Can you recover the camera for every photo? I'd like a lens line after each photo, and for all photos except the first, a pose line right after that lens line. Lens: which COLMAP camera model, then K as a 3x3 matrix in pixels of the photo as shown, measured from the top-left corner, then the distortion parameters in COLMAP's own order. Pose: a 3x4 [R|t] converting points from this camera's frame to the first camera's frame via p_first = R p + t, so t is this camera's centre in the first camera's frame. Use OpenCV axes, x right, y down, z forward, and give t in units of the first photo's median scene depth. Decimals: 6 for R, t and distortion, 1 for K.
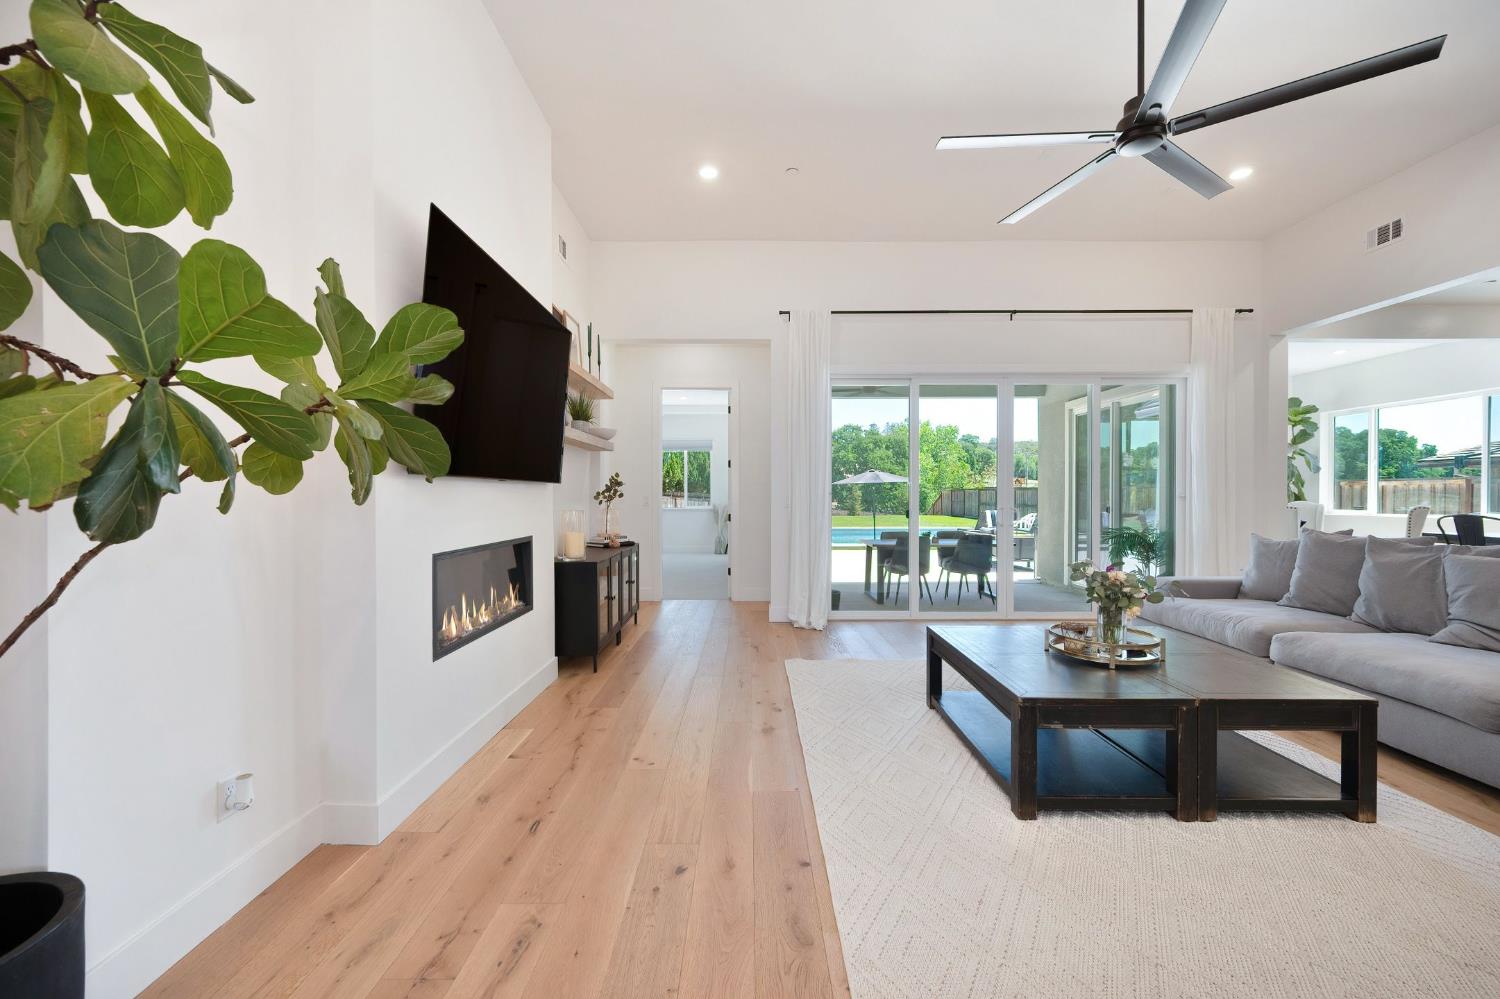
lens RADIAL K [[588.7, 0, 747.3], [0, 588.7, 500.6], [0, 0, 1]] dist [-0.002345, -0.000164]
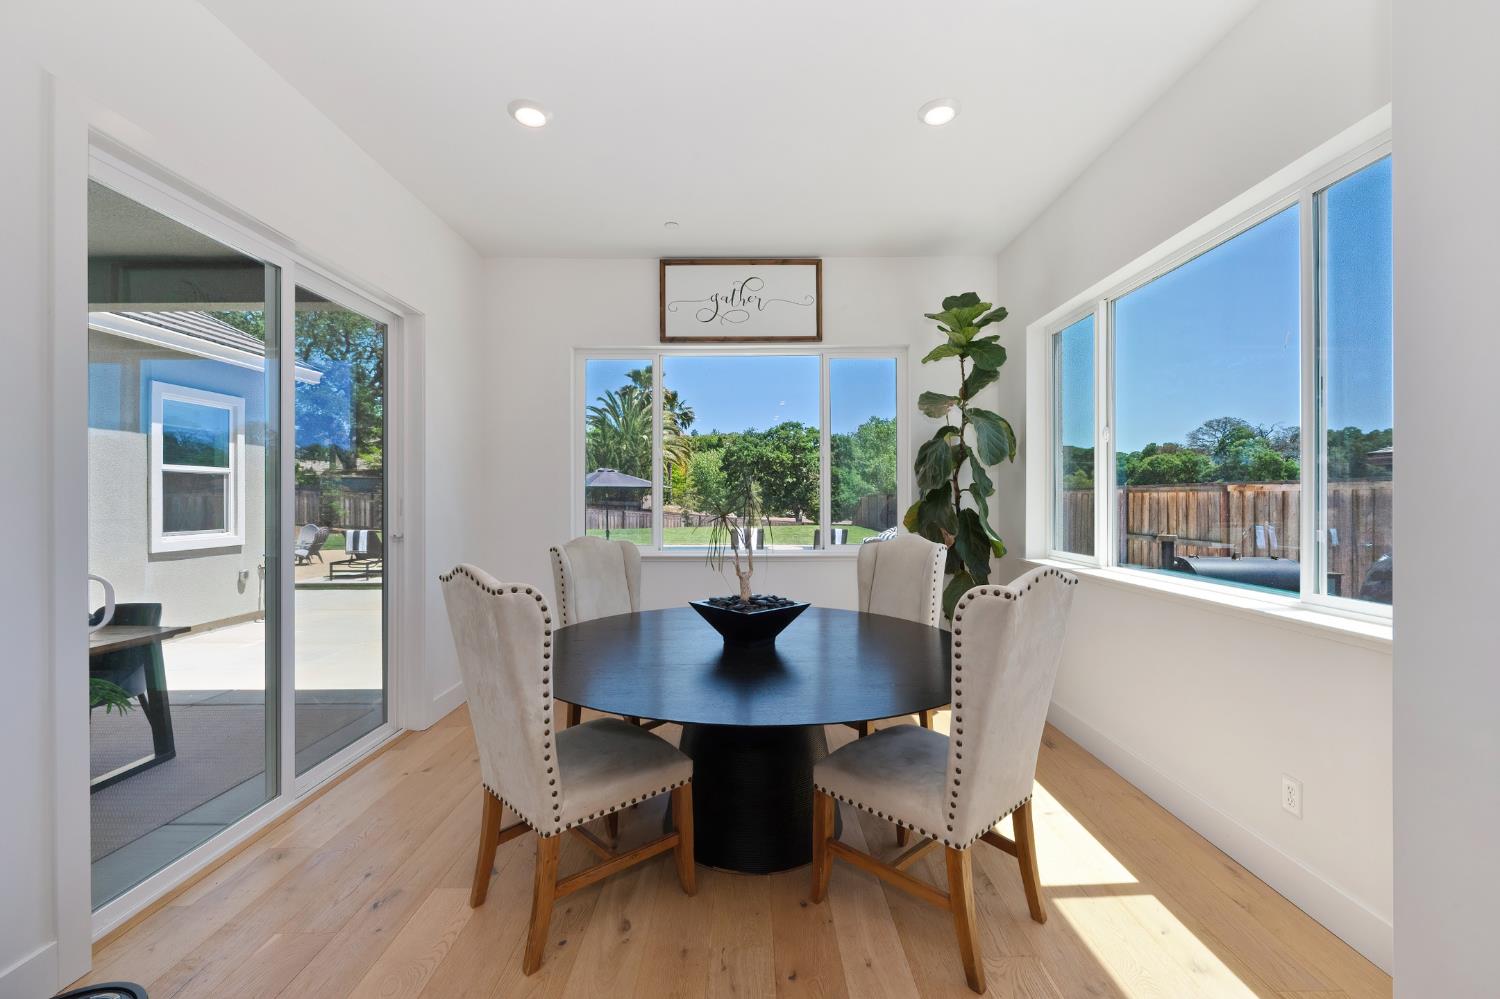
lens RADIAL K [[612.6, 0, 750.0], [0, 612.6, 499.5], [0, 0, 1]] dist [-0.001141, -0.000160]
pose [[0.999962, -0.000842, 0.008634, 0.771612], [0.000926, 0.999952, -0.009712, -0.016765], [-0.008626, 0.009720, 0.999916, 0.550677]]
